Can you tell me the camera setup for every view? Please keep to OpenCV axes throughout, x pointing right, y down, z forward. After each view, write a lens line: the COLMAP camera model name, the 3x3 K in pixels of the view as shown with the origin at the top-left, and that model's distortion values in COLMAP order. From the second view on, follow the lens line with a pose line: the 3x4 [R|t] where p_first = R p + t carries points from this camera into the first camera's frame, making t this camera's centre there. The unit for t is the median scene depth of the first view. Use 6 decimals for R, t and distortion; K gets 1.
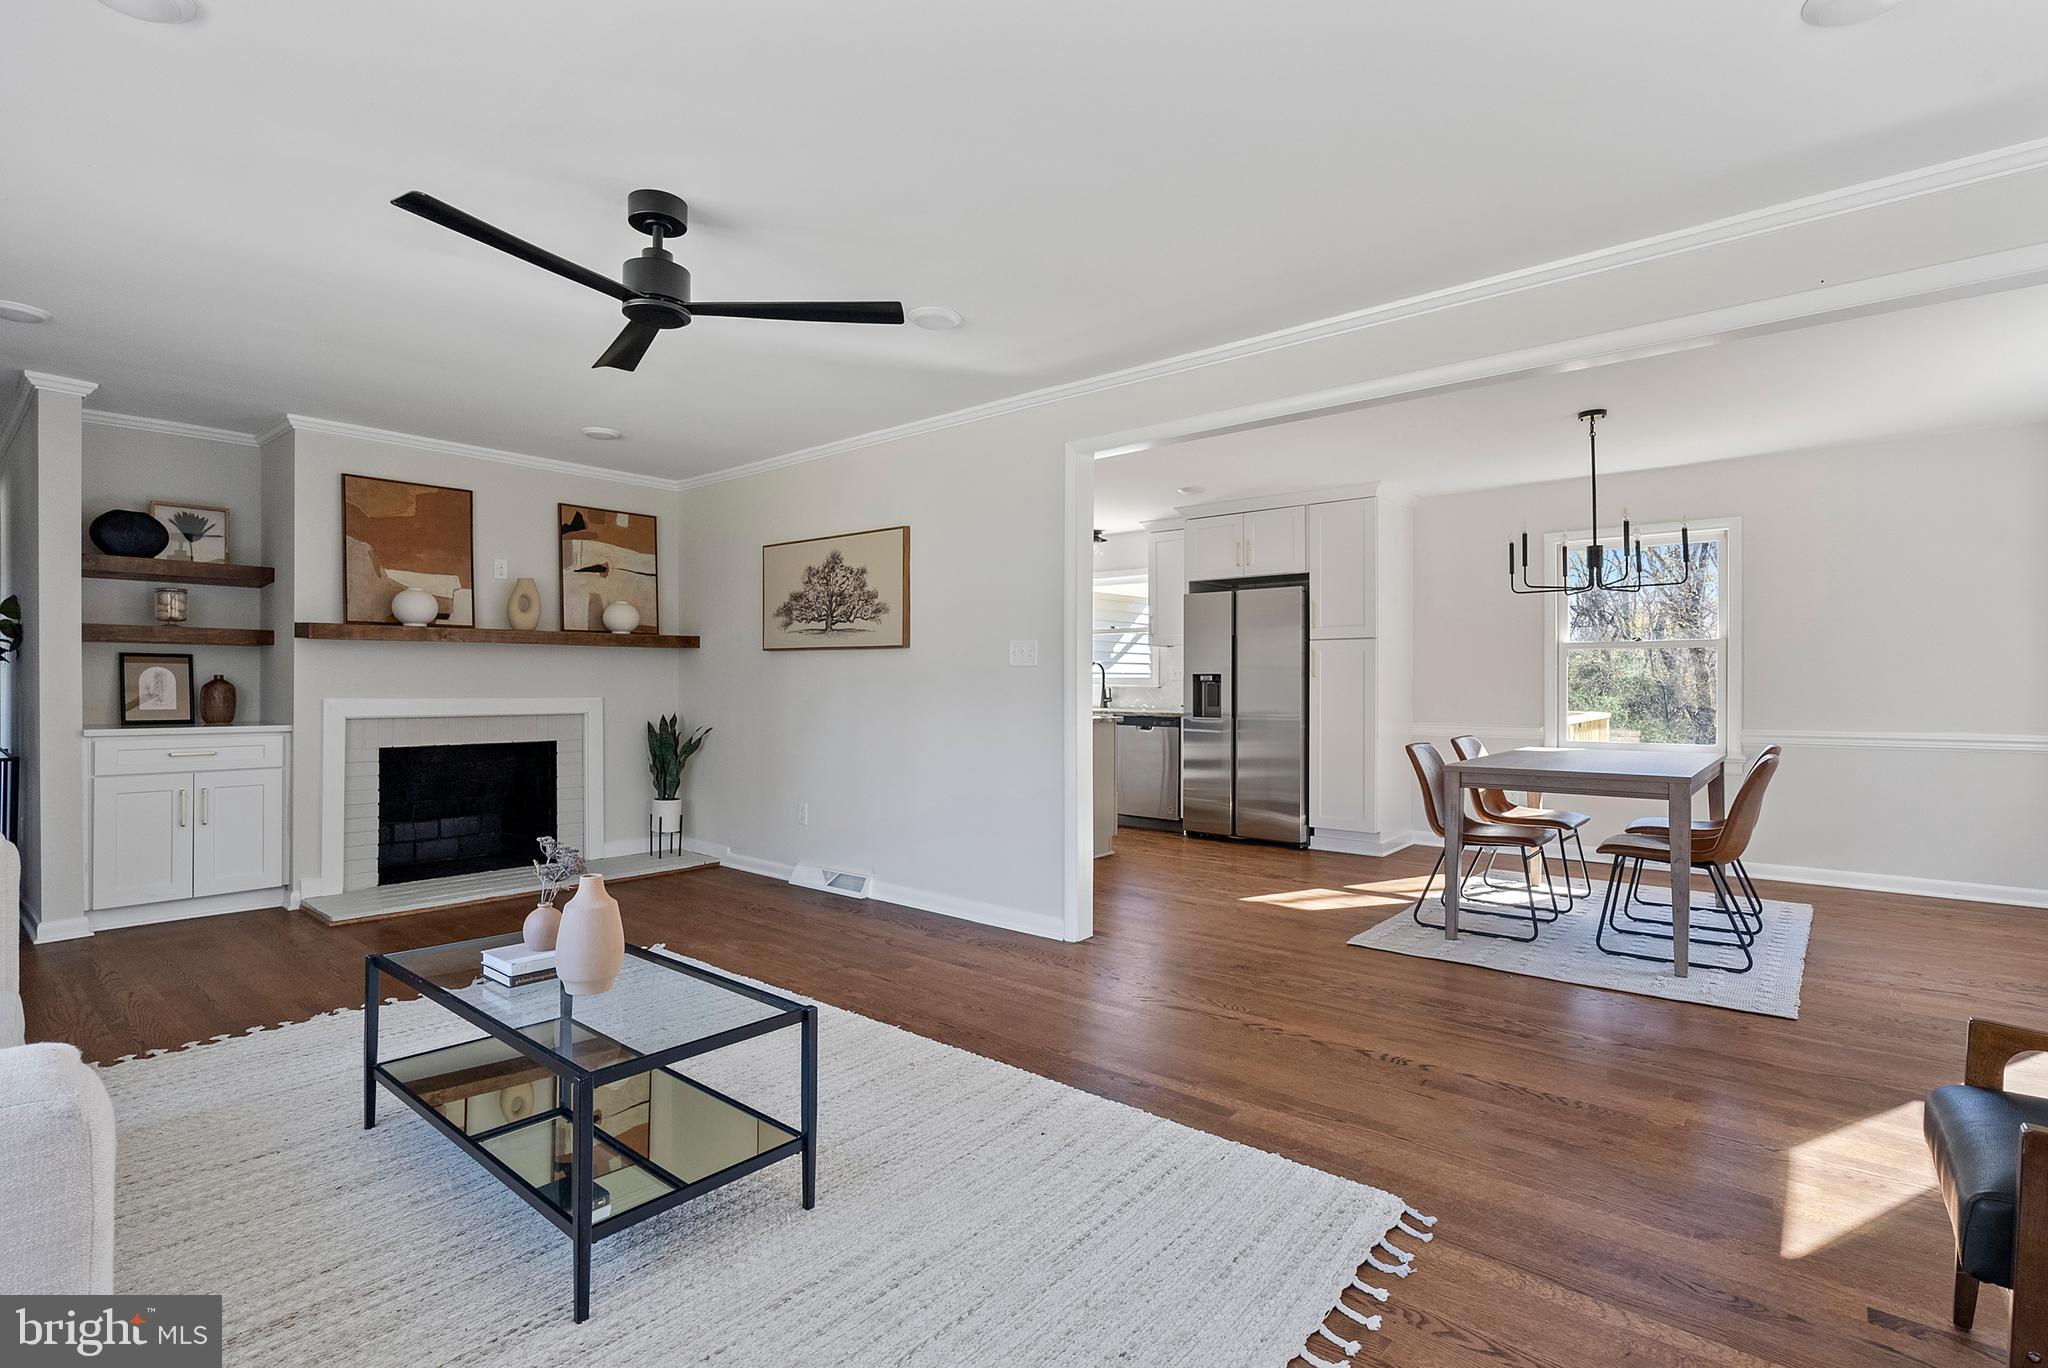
lens RADIAL K [[963.6, 0, 1018.6], [0, 963.6, 684.7], [0, 0, 1]] dist [-0.009613, 0.000960]
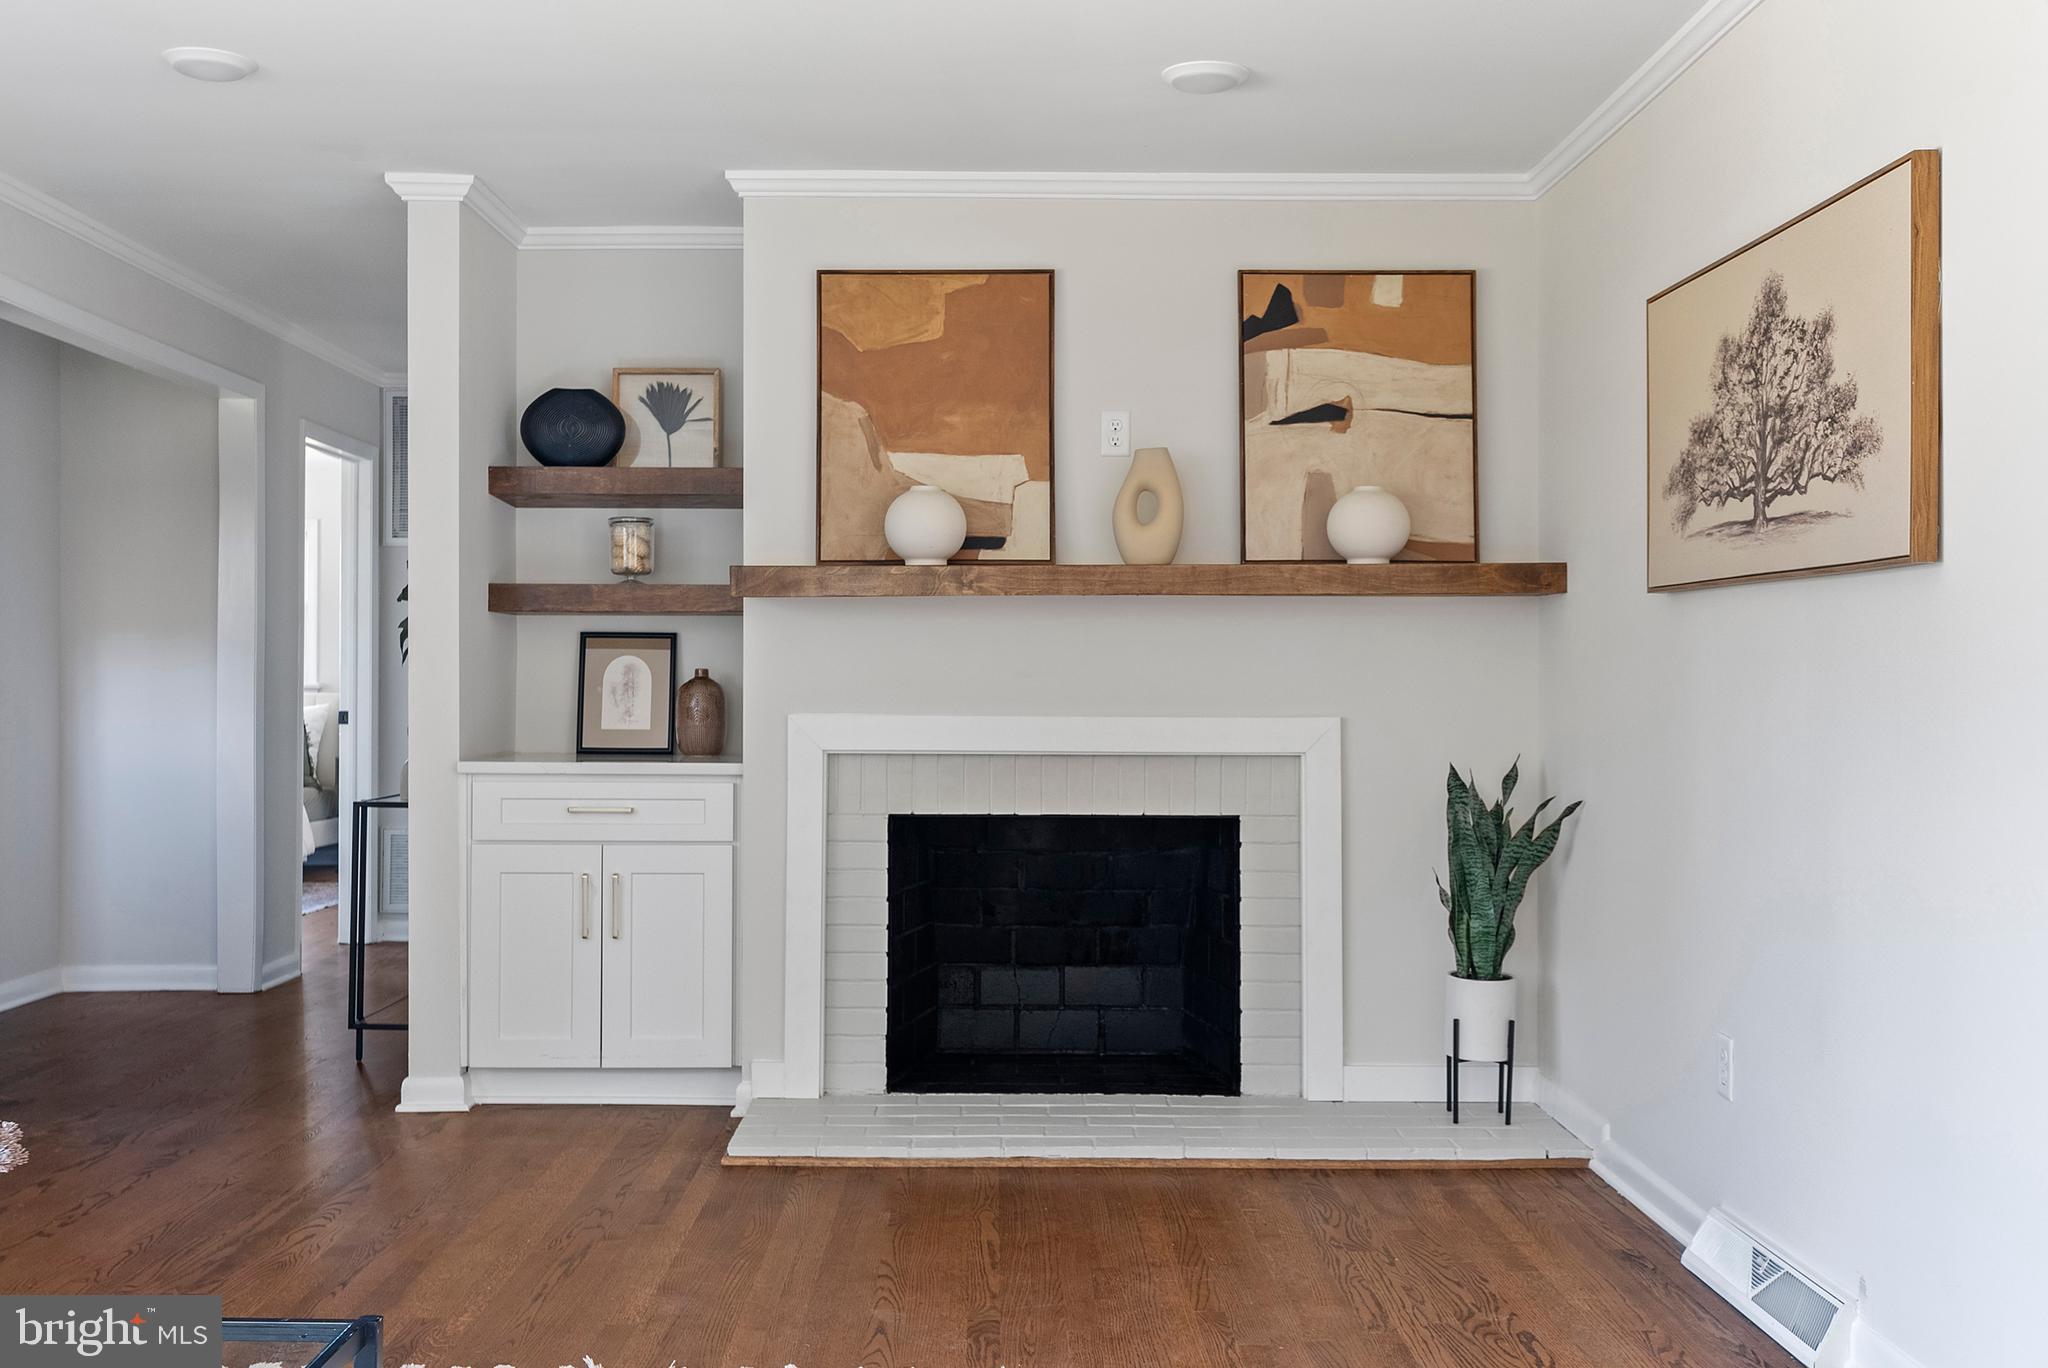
lens RADIAL K [[2002.8, 0, 1024.0], [0, 2002.8, 684.0], [0, 0, 1]] dist [0.010432, 0.005852]
pose [[0.657773, -0.000594, -0.753216, 0.155728], [-0.001916, 0.999995, -0.002462, 0.000962], [0.753213, 0.003062, 0.657769, 0.362612]]
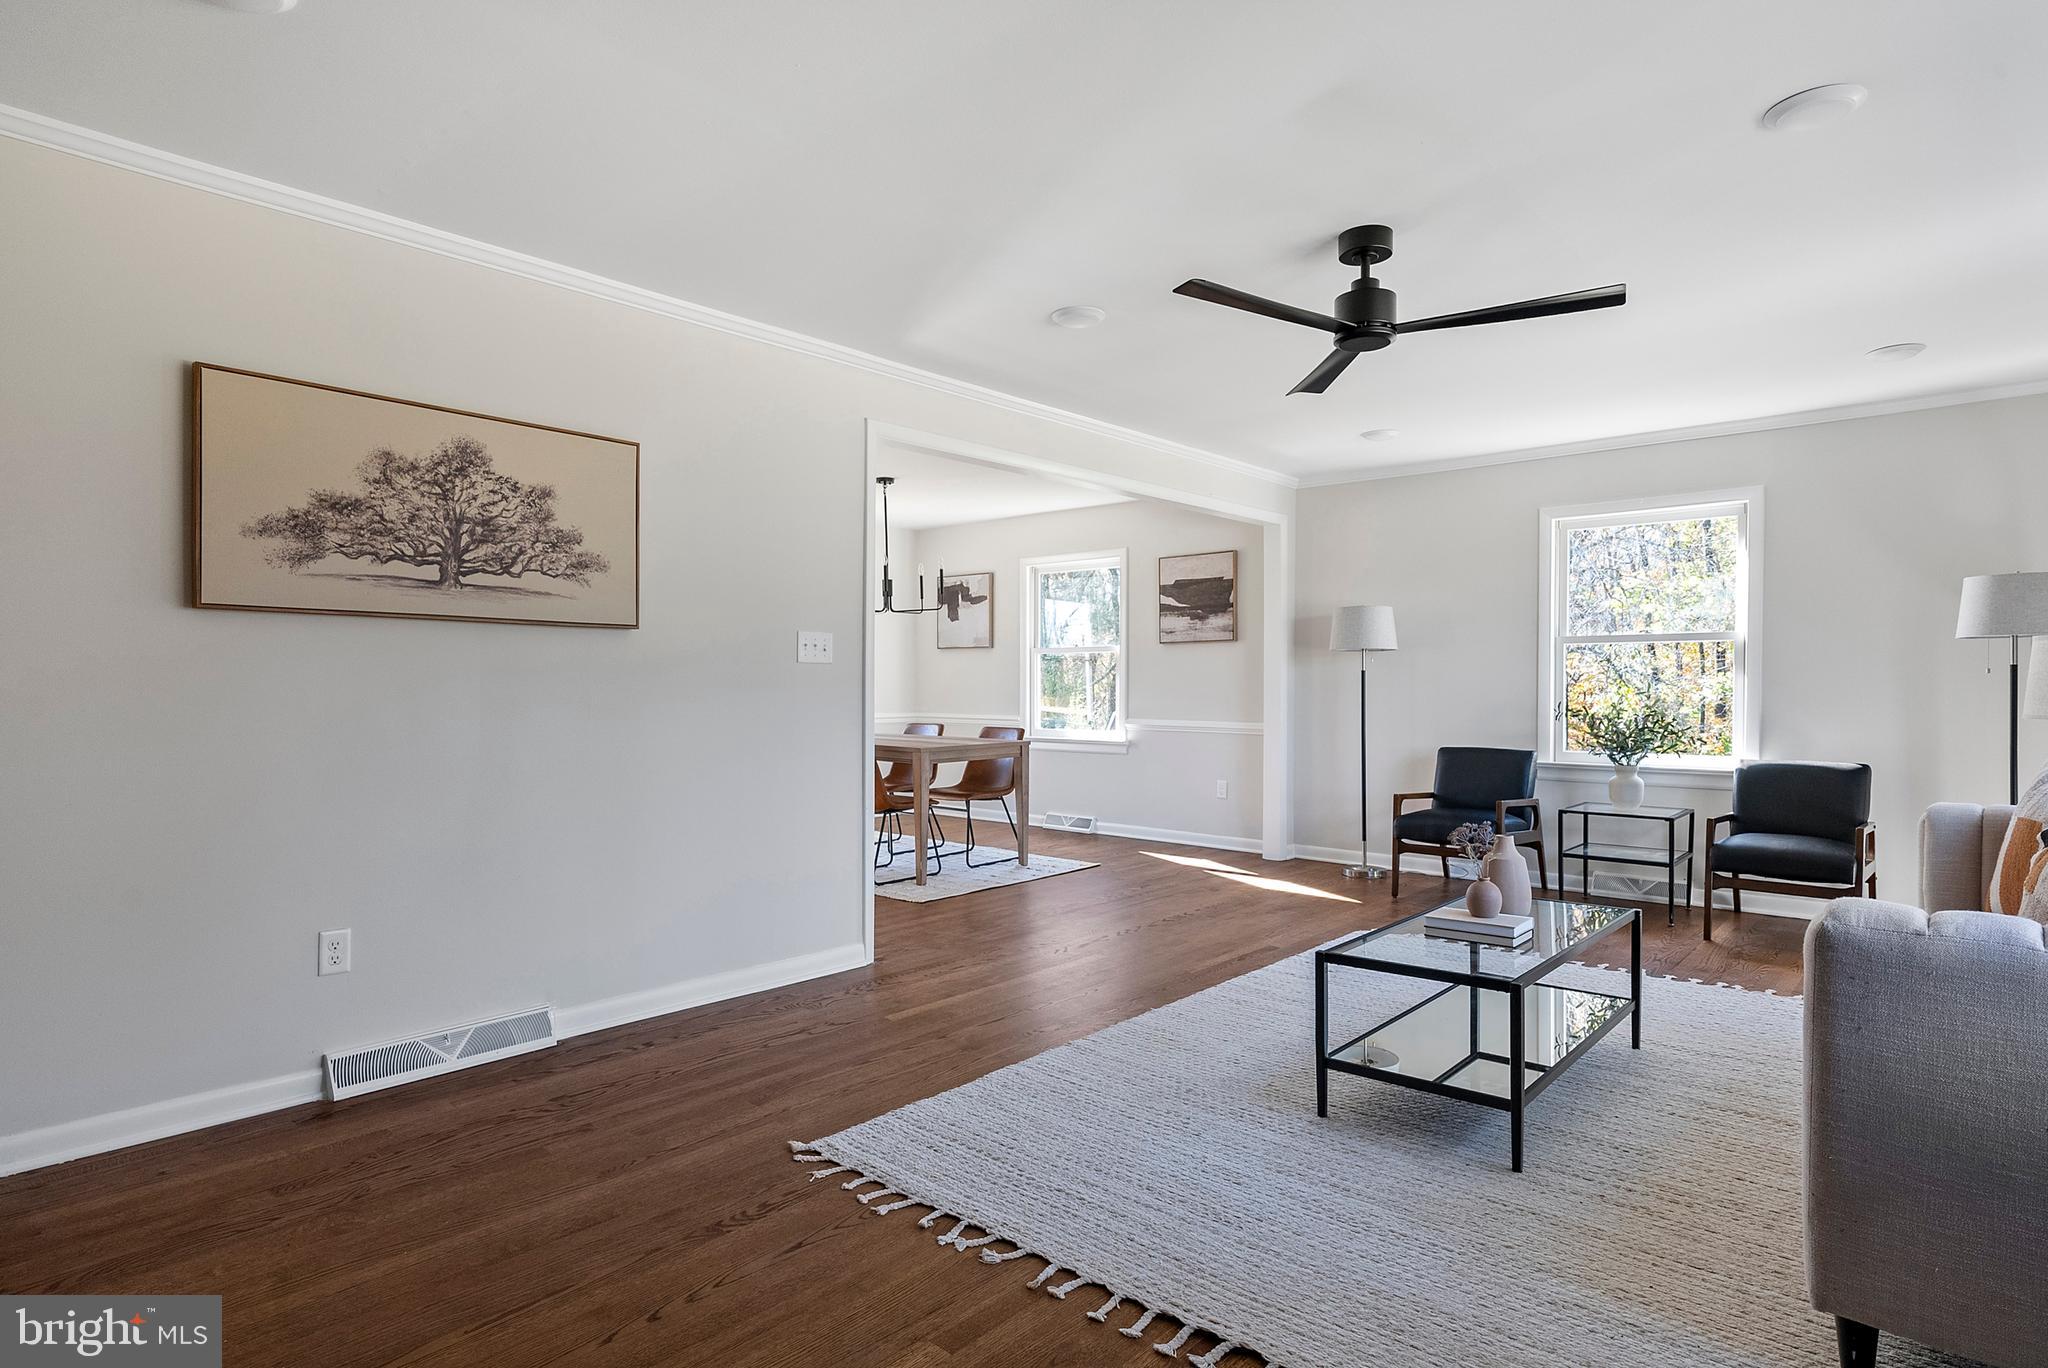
lens RADIAL K [[1090.4, 0, 1023.1], [0, 1090.4, 701.7], [0, 0, 1]] dist [-0.002317, -0.000192]
pose [[0.028069, -0.017931, 0.999445, -0.800710], [0.000385, 0.999839, 0.017927, -0.002112], [-0.999606, -0.000118, 0.028071, 0.671316]]
